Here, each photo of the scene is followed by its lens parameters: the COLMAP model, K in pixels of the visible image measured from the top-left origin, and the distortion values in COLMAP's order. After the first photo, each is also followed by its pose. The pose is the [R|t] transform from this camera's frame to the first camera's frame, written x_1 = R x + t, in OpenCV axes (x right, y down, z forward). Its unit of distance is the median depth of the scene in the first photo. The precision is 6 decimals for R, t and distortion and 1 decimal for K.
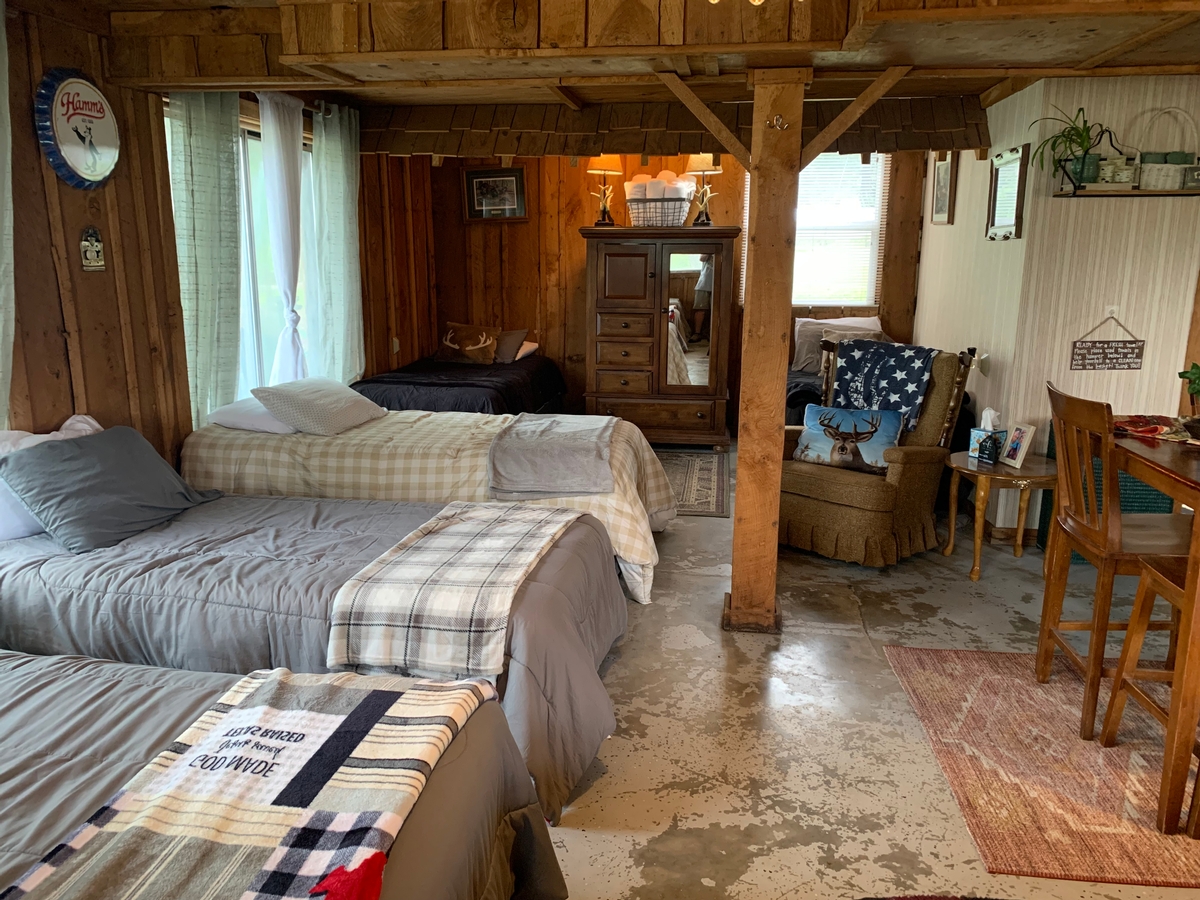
lens RADIAL K [[915.7, 0, 597.5], [0, 915.7, 447.1], [0, 0, 1]] dist [0.034074, -0.022179]
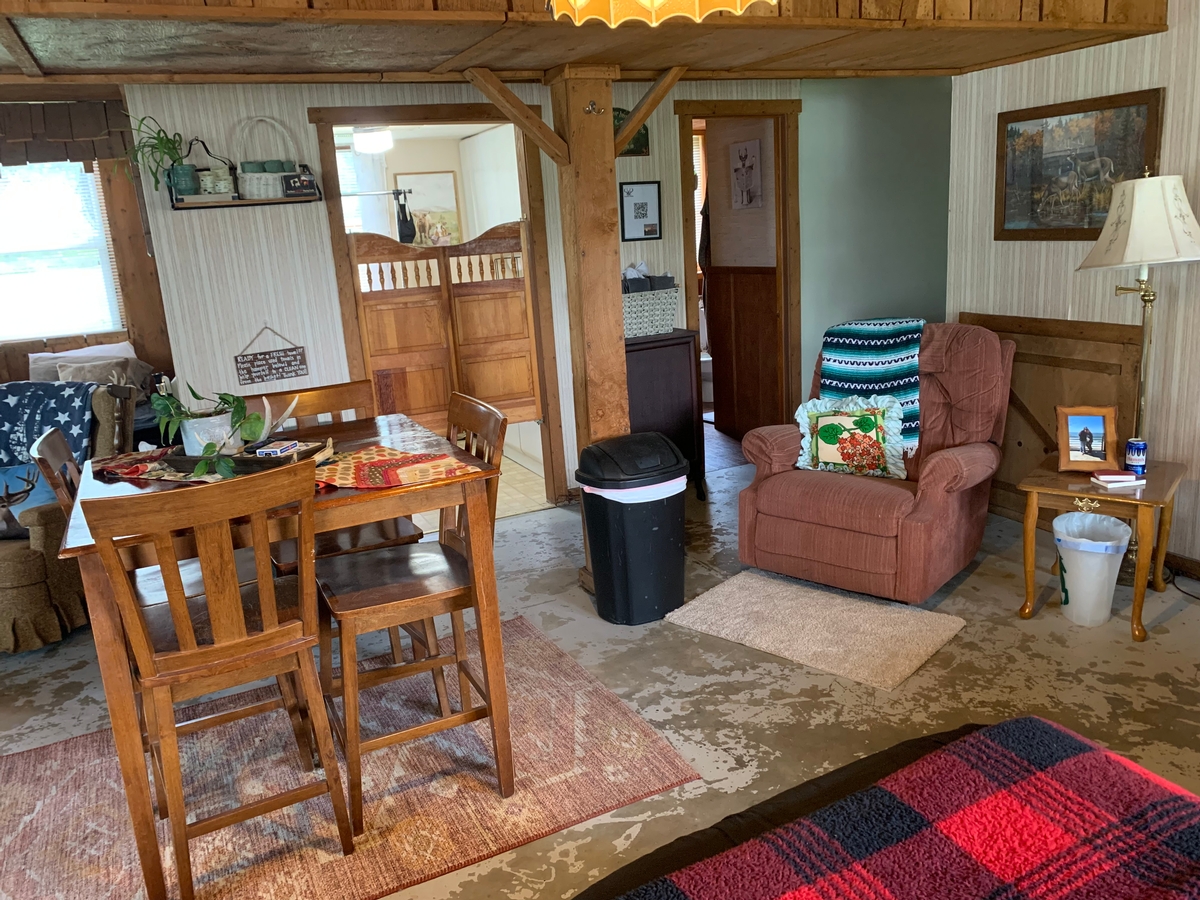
lens RADIAL K [[915.7, 0, 578.3], [0, 915.7, 437.1], [0, 0, 1]] dist [0.034074, -0.022179]
pose [[0.846967, -0.185712, 0.498155, 0.327306], [0.190621, 0.980784, 0.041541, -0.003021], [-0.496297, 0.059775, 0.866092, -0.009459]]
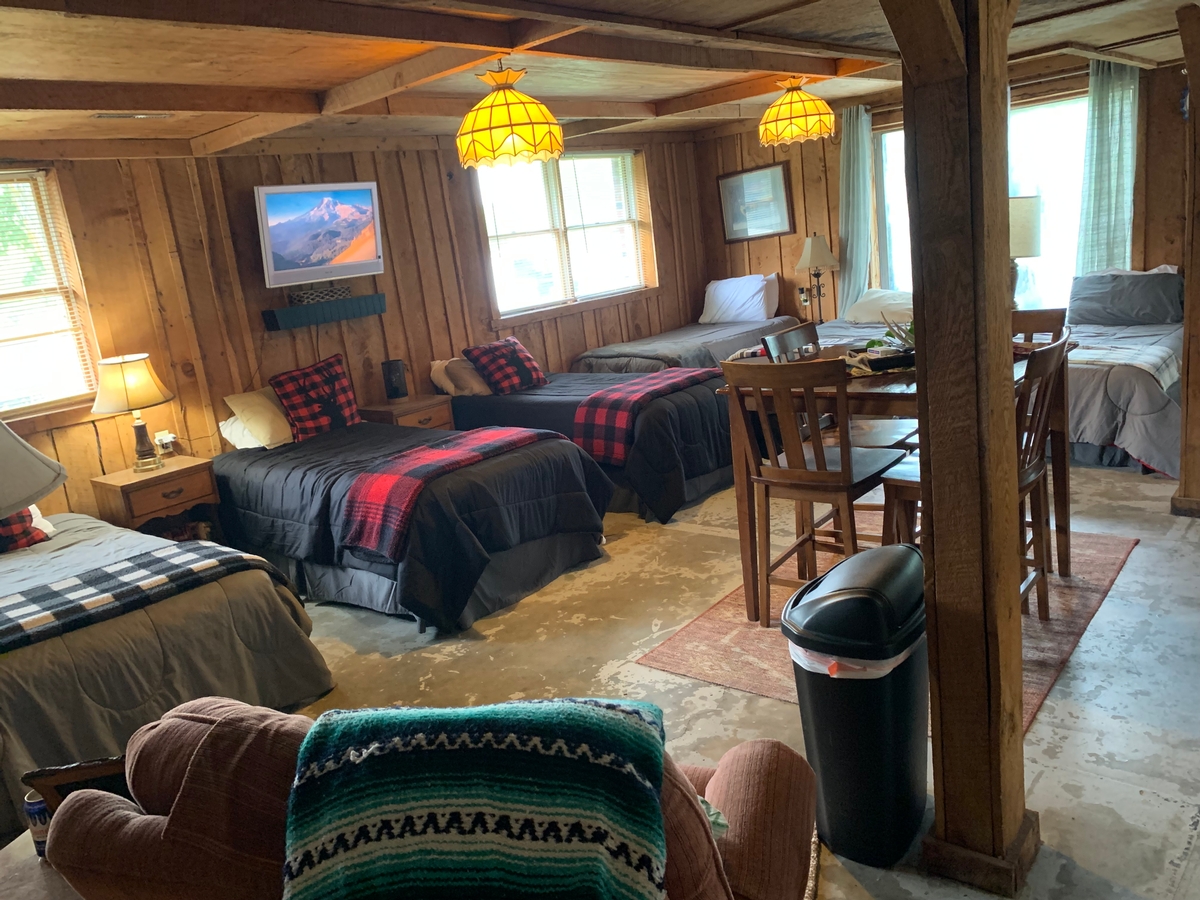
lens RADIAL K [[915.7, 0, 572.6], [0, 915.7, 455.7], [0, 0, 1]] dist [0.034074, -0.022179]
pose [[-0.553142, 0.255150, -0.793053, 1.241567], [-0.067418, 0.935113, 0.347878, -0.178497], [0.830355, 0.245892, -0.500048, 0.770561]]
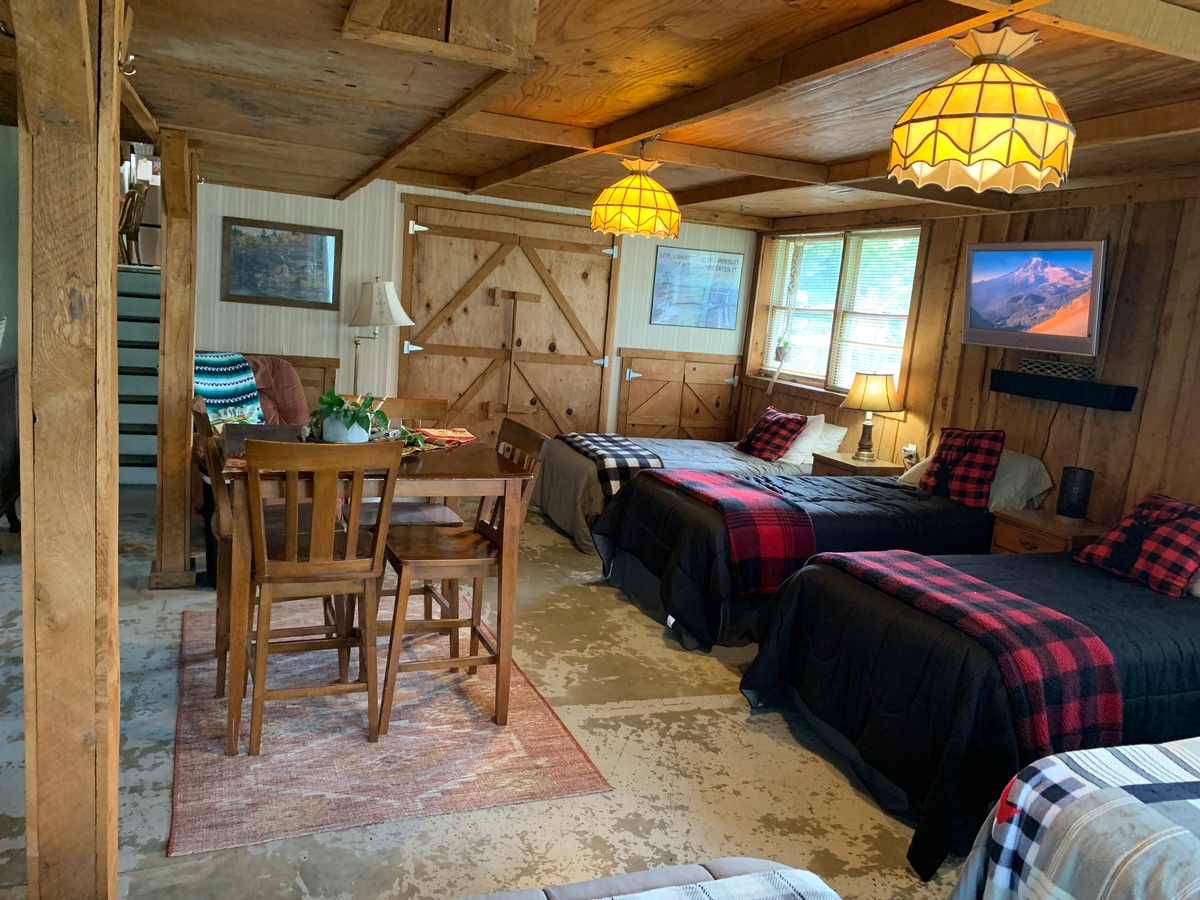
lens RADIAL K [[915.7, 0, 598.1], [0, 915.7, 444.1], [0, 0, 1]] dist [0.034074, -0.022179]
pose [[-0.476470, -0.185076, 0.859490, -0.307280], [0.109006, 0.957614, 0.266634, -0.184969], [-0.872407, 0.220733, -0.436100, 0.759635]]
